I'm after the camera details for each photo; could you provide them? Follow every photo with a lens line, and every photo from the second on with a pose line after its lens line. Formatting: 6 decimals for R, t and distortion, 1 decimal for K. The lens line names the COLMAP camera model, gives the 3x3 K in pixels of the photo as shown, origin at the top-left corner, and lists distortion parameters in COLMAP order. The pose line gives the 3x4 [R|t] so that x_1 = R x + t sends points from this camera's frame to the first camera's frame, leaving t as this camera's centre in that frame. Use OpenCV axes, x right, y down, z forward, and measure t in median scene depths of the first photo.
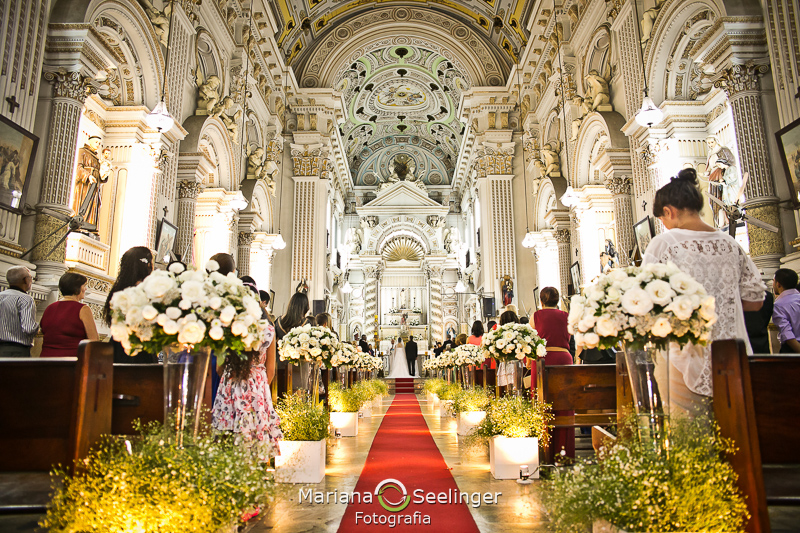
lens RADIAL K [[535.4, 0, 400.0], [0, 535.4, 266.5], [0, 0, 1]] dist [-0.143608, 0.000476]
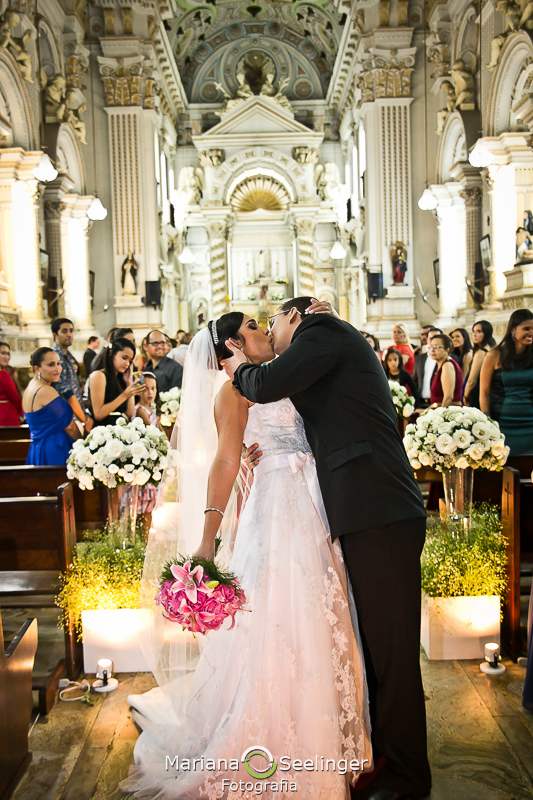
lens RADIAL K [[776.1, 0, 266.5], [0, 776.1, 400.0], [0, 0, 1]] dist [-0.090447, 0.000108]
pose [[0.999634, -0.024604, 0.011248, -0.004361], [0.020531, 0.960697, 0.276839, -0.058695], [-0.017618, -0.276507, 0.960850, -0.088414]]
